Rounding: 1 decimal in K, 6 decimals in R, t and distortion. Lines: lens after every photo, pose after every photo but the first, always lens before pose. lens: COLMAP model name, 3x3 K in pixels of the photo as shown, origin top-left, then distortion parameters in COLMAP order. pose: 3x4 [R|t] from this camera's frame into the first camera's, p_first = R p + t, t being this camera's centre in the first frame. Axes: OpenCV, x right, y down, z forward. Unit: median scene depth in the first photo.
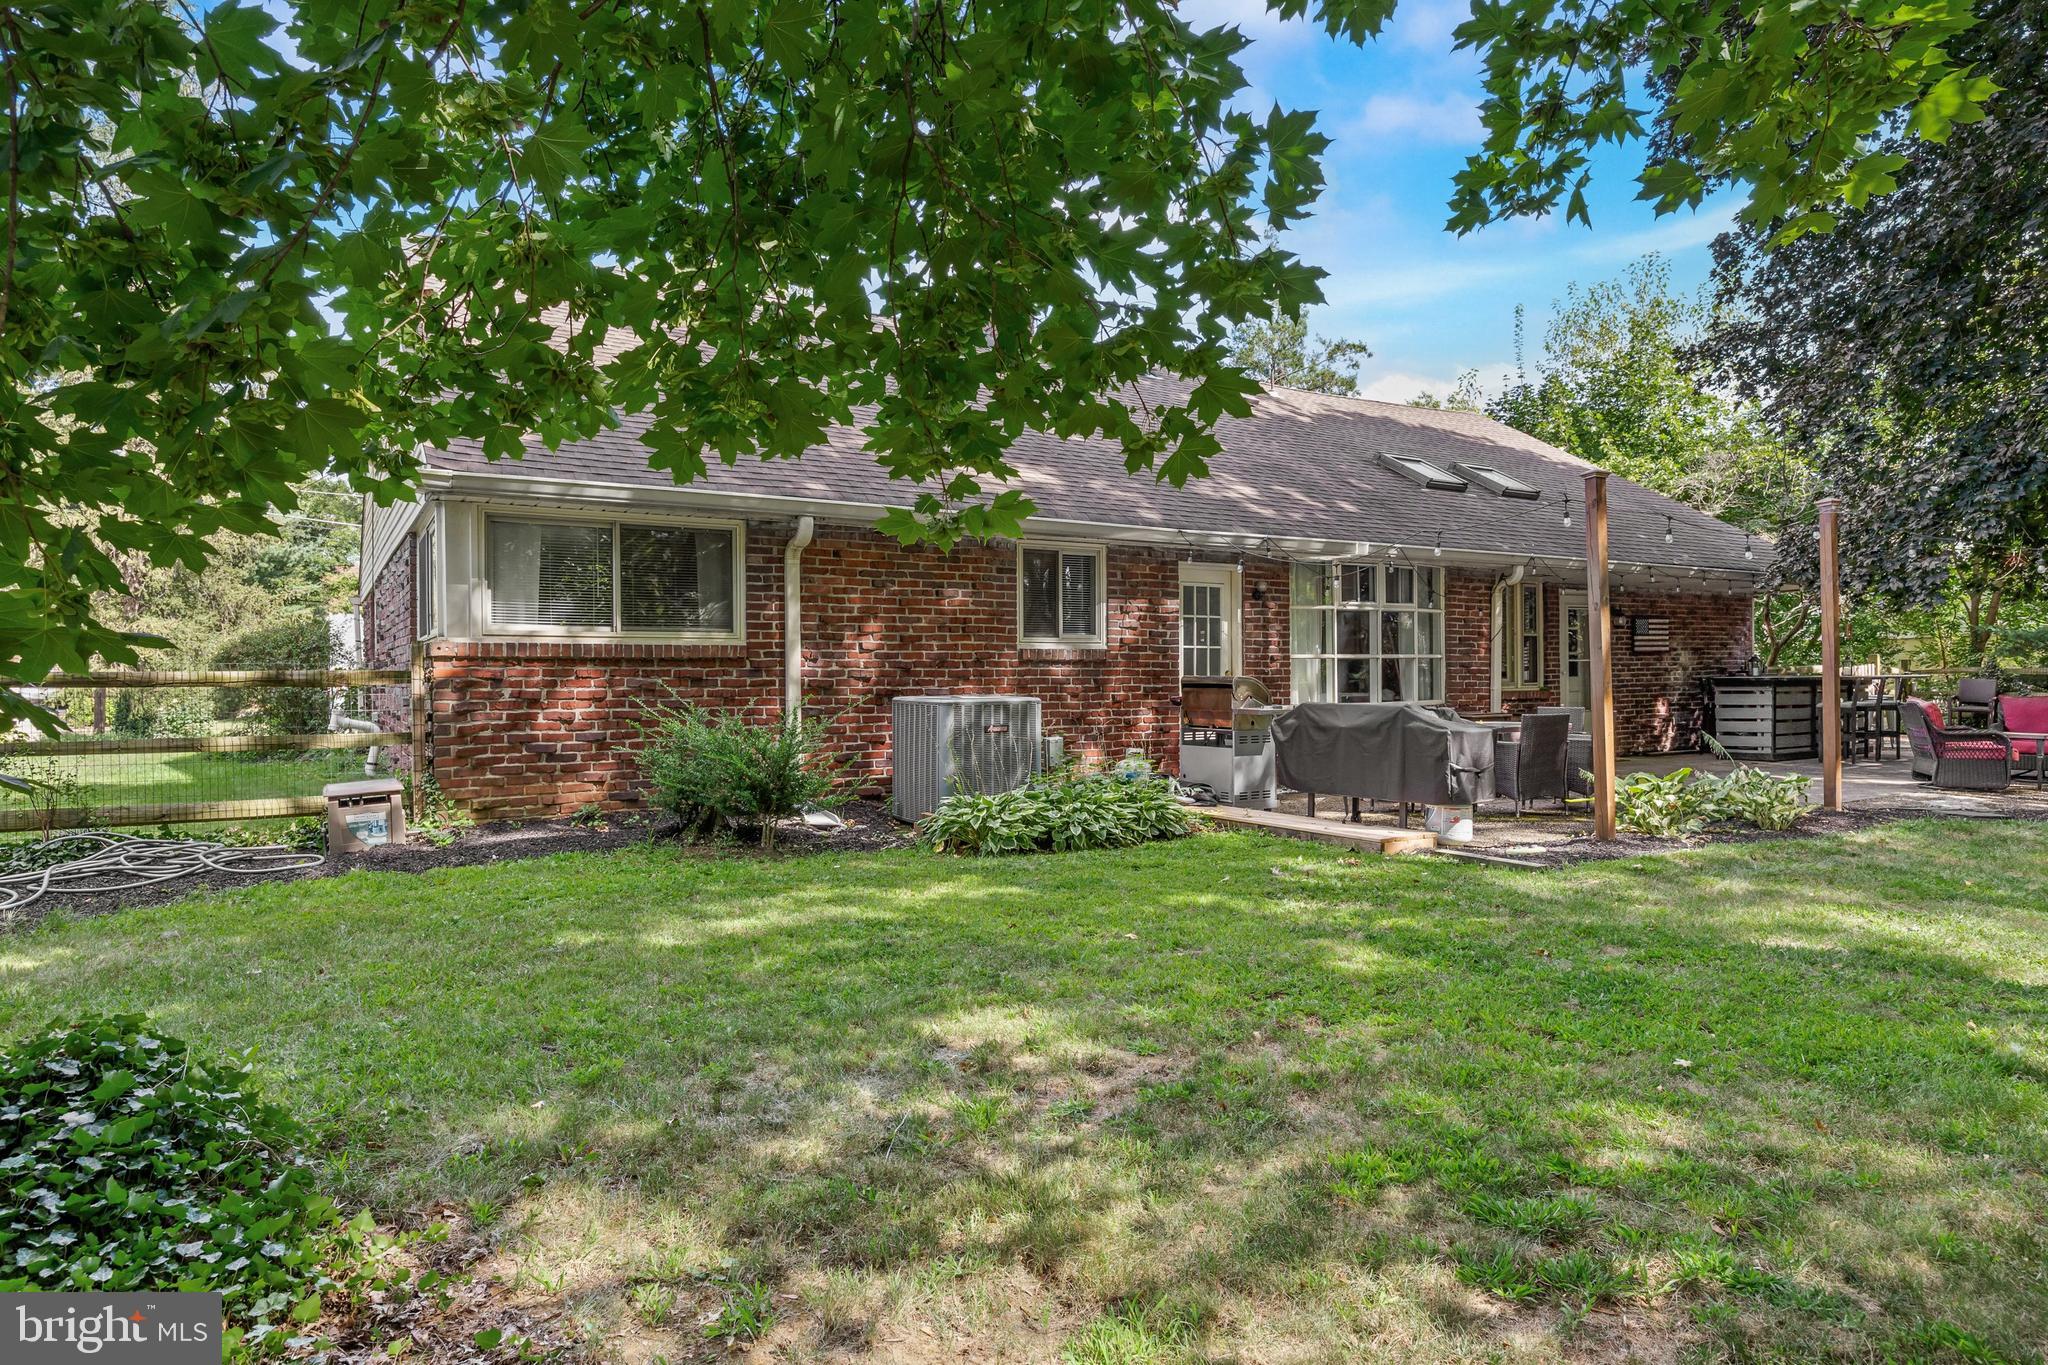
lens RADIAL K [[1168.6, 0, 1024.0], [0, 1168.6, 682.5], [0, 0, 1]] dist [-0.006039, 0.000867]
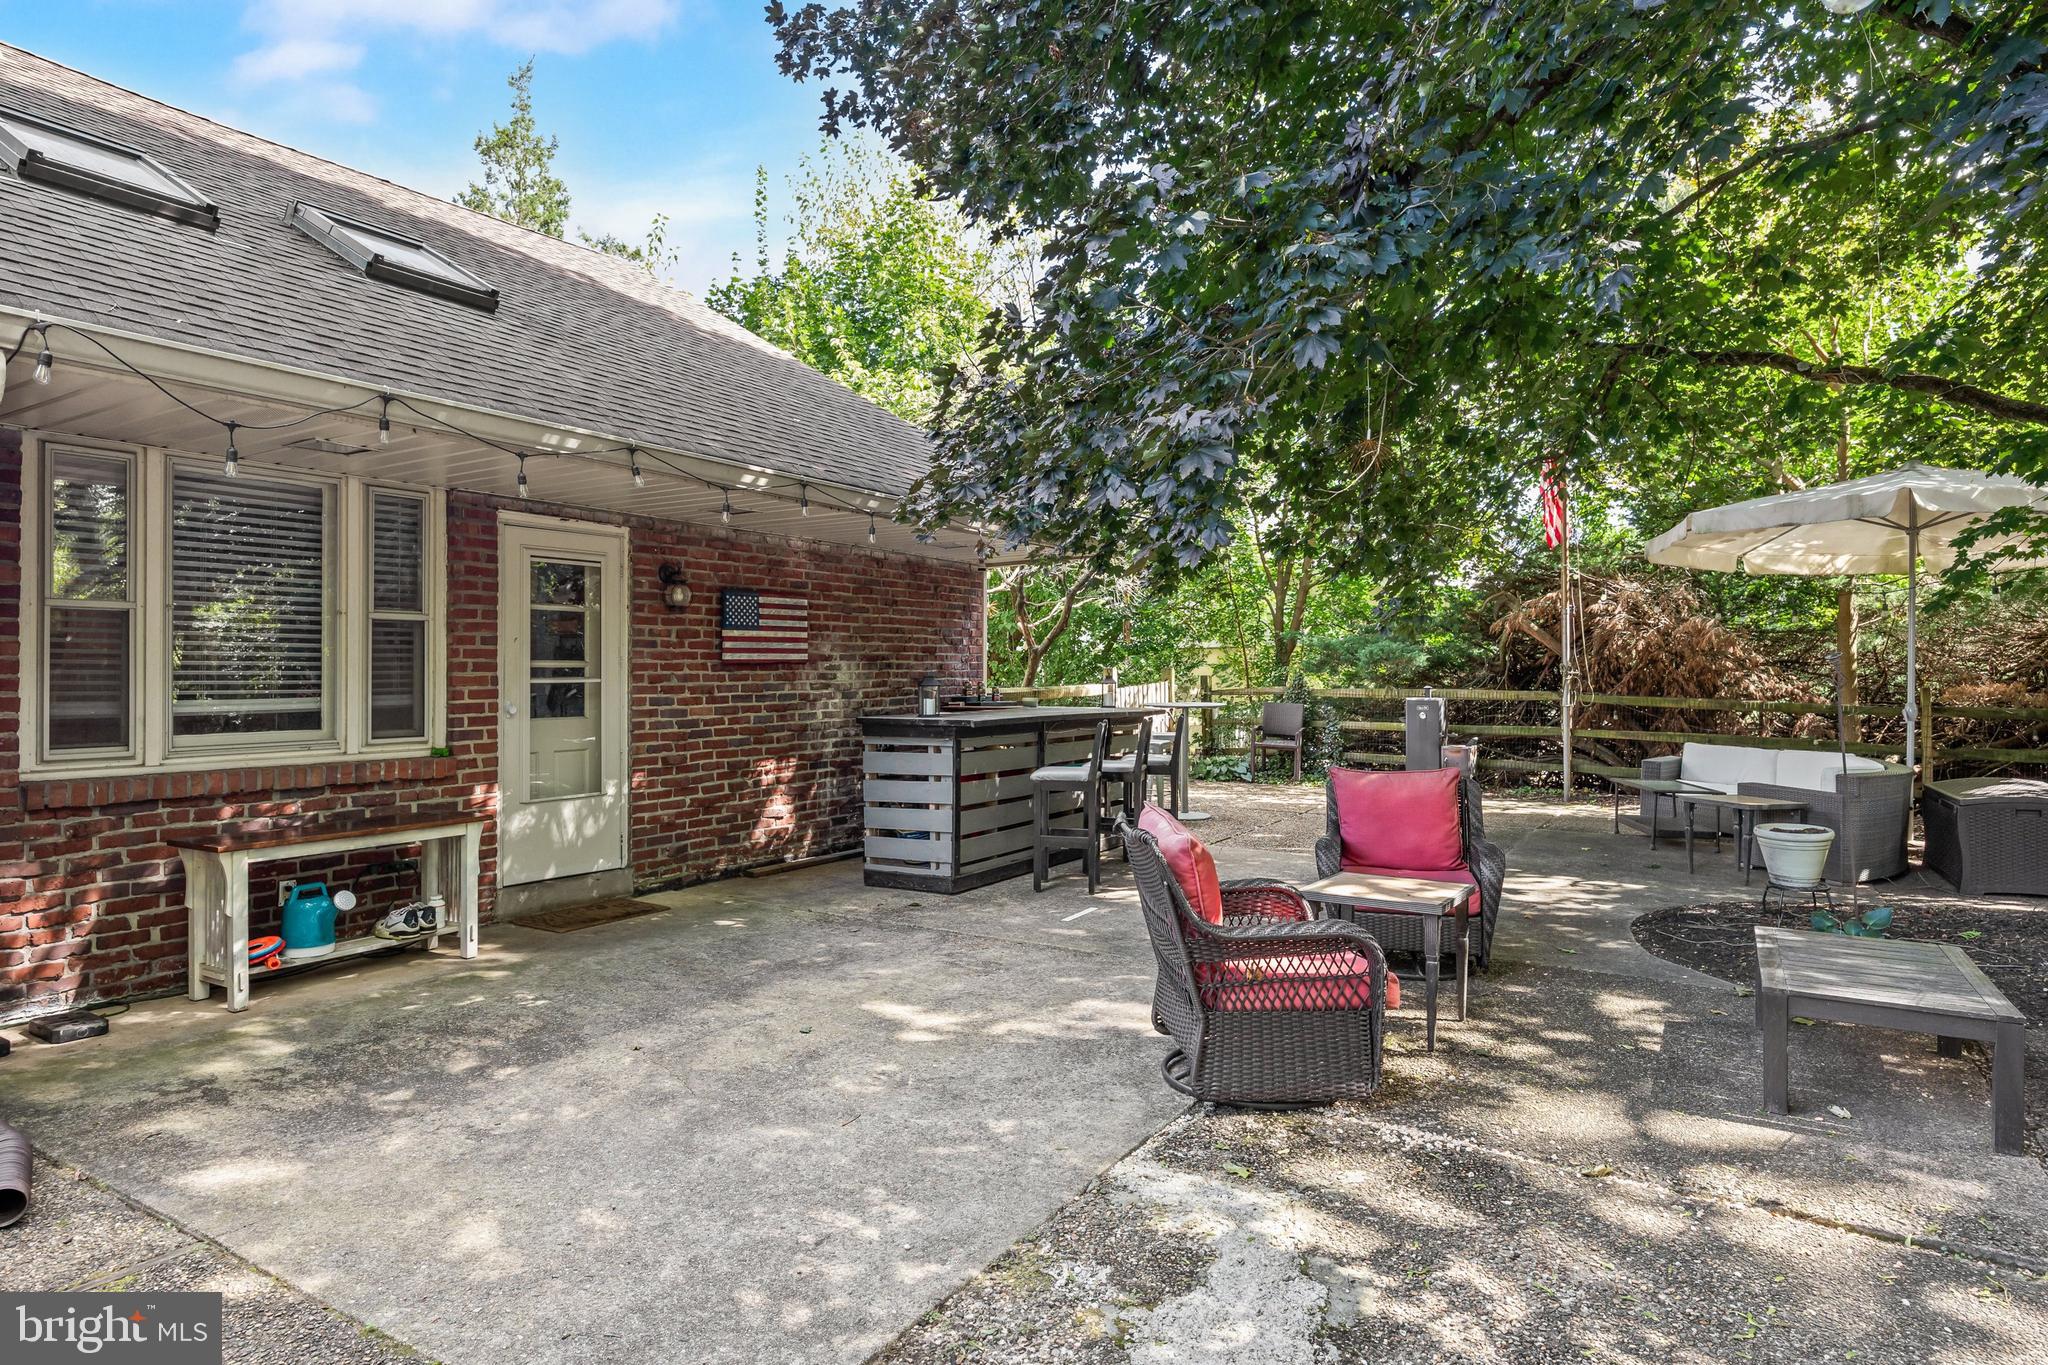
lens RADIAL K [[1168.6, 0, 1024.0], [0, 1168.6, 682.5], [0, 0, 1]] dist [-0.006039, 0.000867]
pose [[0.890117, 0.004622, 0.455709, 0.385220], [-0.004210, 0.999989, -0.001919, -0.016266], [-0.455713, -0.000210, 0.890127, 0.477283]]
